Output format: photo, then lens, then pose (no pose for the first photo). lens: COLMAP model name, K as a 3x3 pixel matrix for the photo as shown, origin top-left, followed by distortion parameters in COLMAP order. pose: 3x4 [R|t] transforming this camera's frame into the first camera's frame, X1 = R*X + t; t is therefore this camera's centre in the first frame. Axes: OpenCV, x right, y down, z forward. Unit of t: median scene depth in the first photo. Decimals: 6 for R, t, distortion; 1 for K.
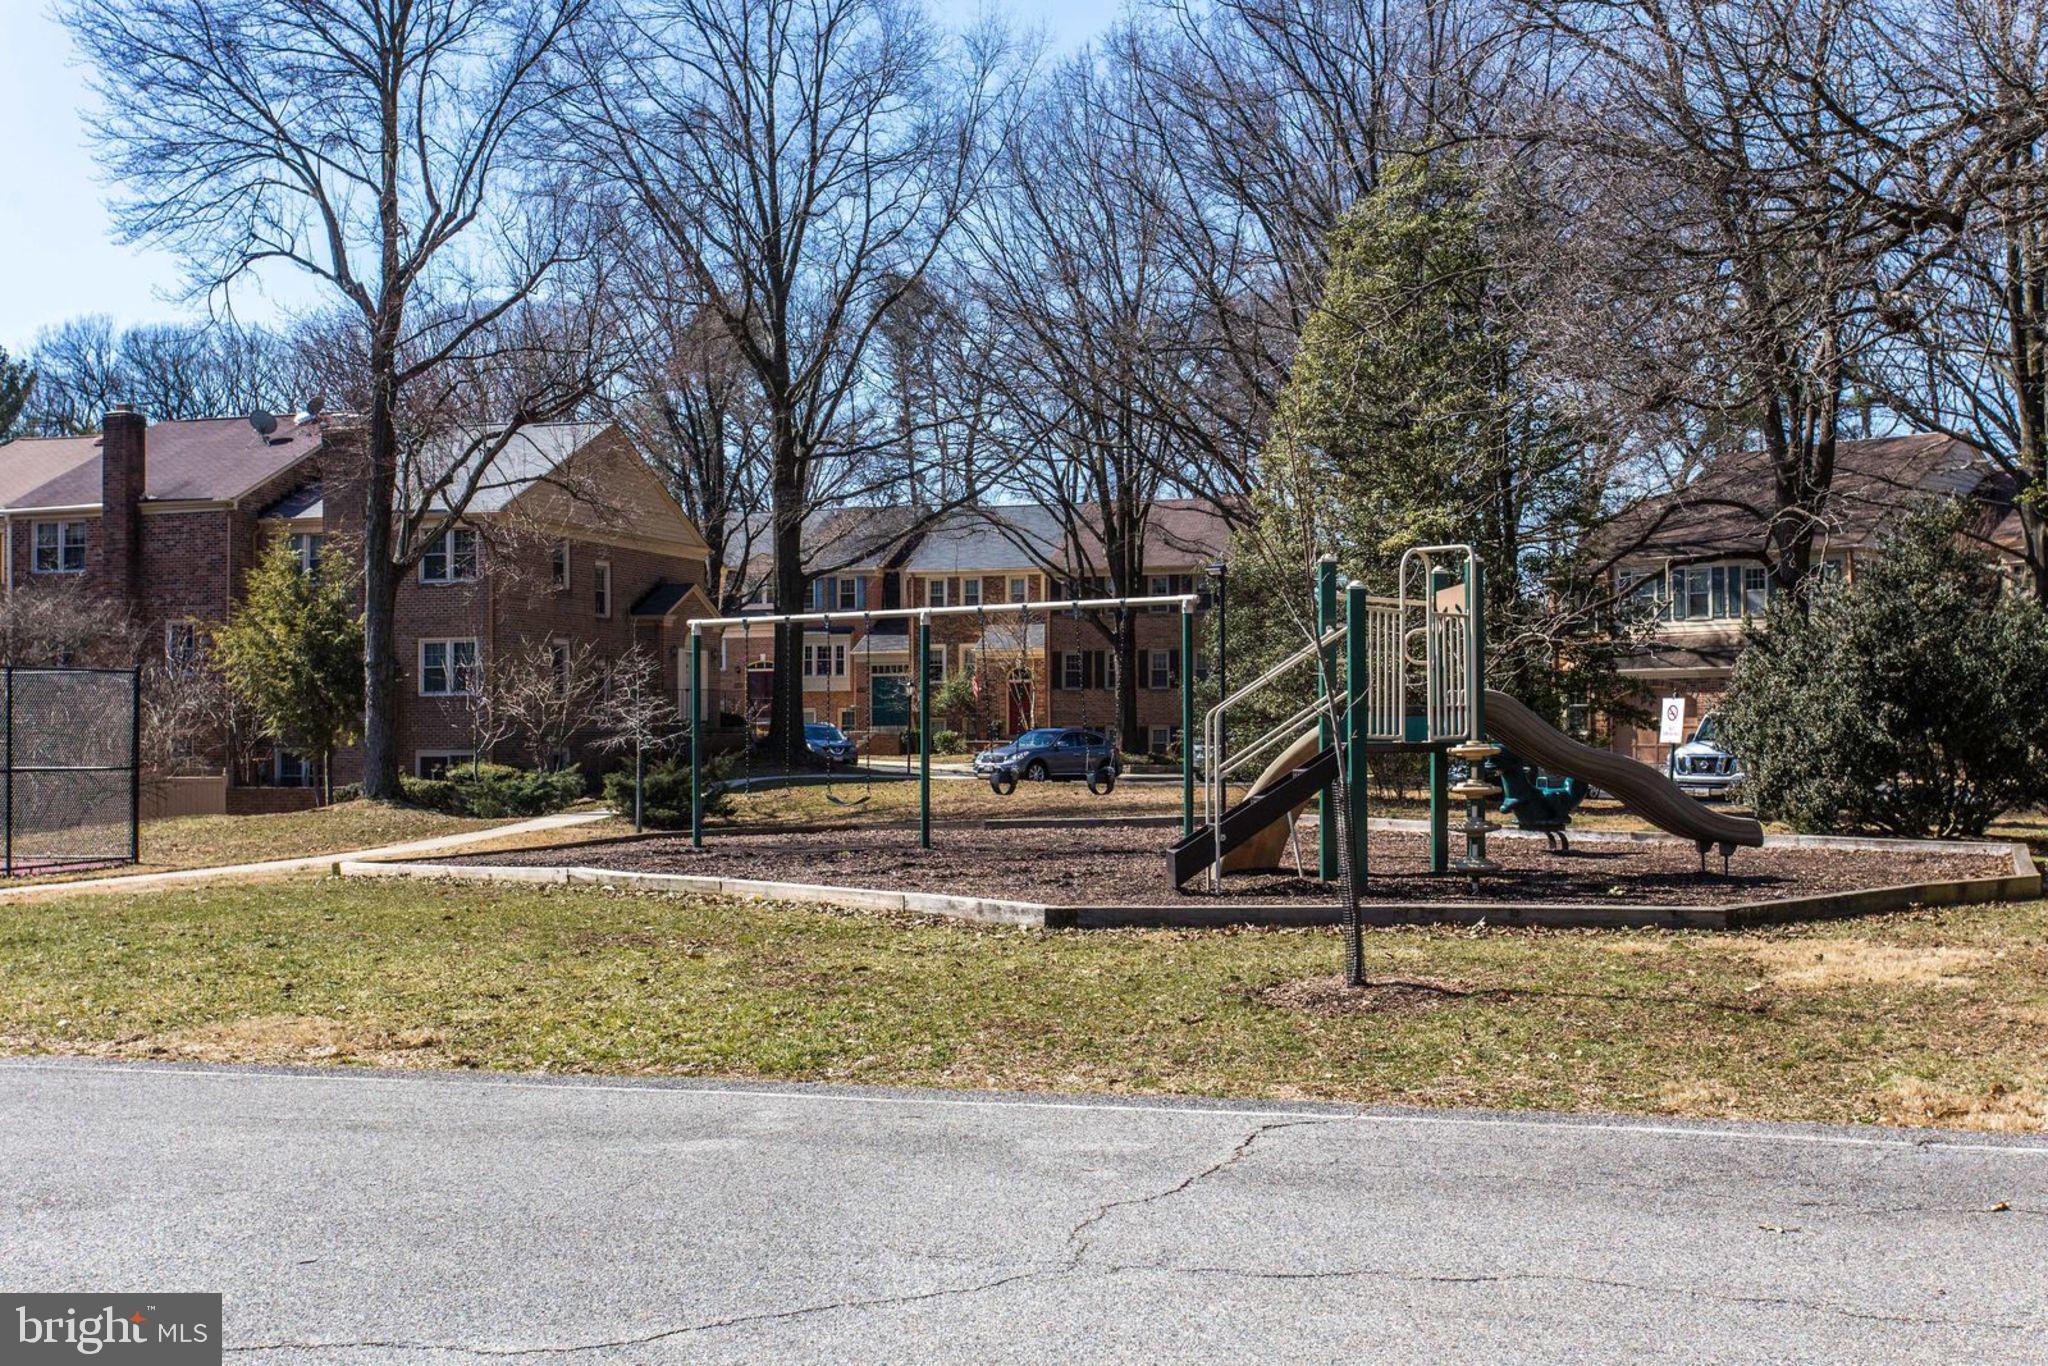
lens RADIAL K [[2263.5, 0, 1024.0], [0, 2263.5, 683.0], [0, 0, 1]] dist [0.015849, 0.010002]
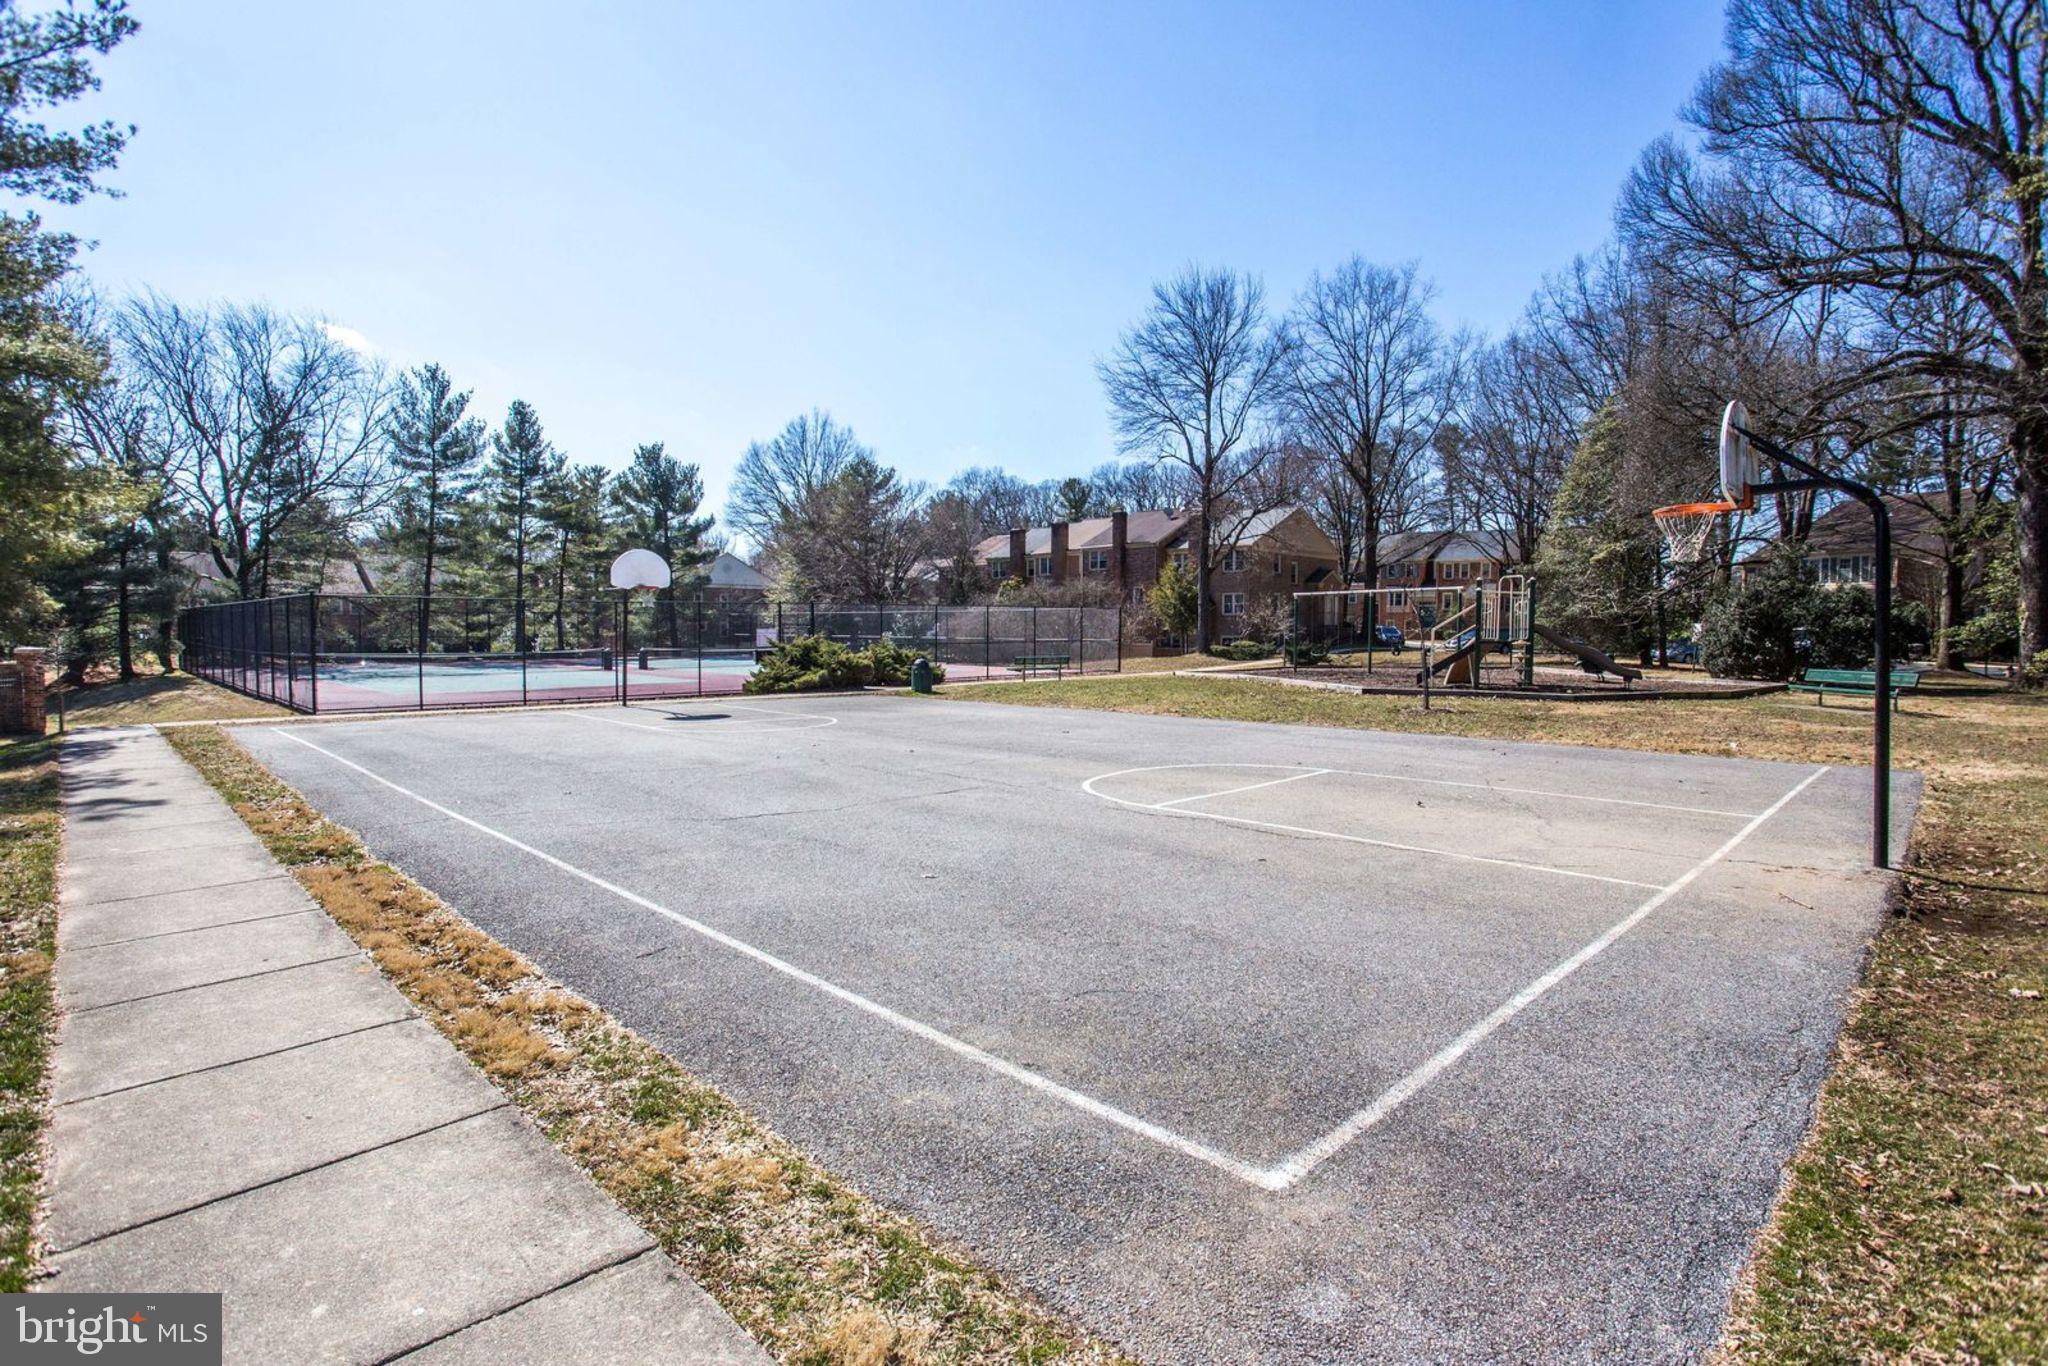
lens RADIAL K [[986.9, 0, 1024.0], [0, 986.9, 683.0], [0, 0, 1]] dist [0.000003, 0.000005]
pose [[0.888088, 0.037738, -0.458121, 0.069978], [-0.001388, 0.996840, 0.079424, -0.007145], [0.459671, -0.069900, 0.885334, -0.158386]]
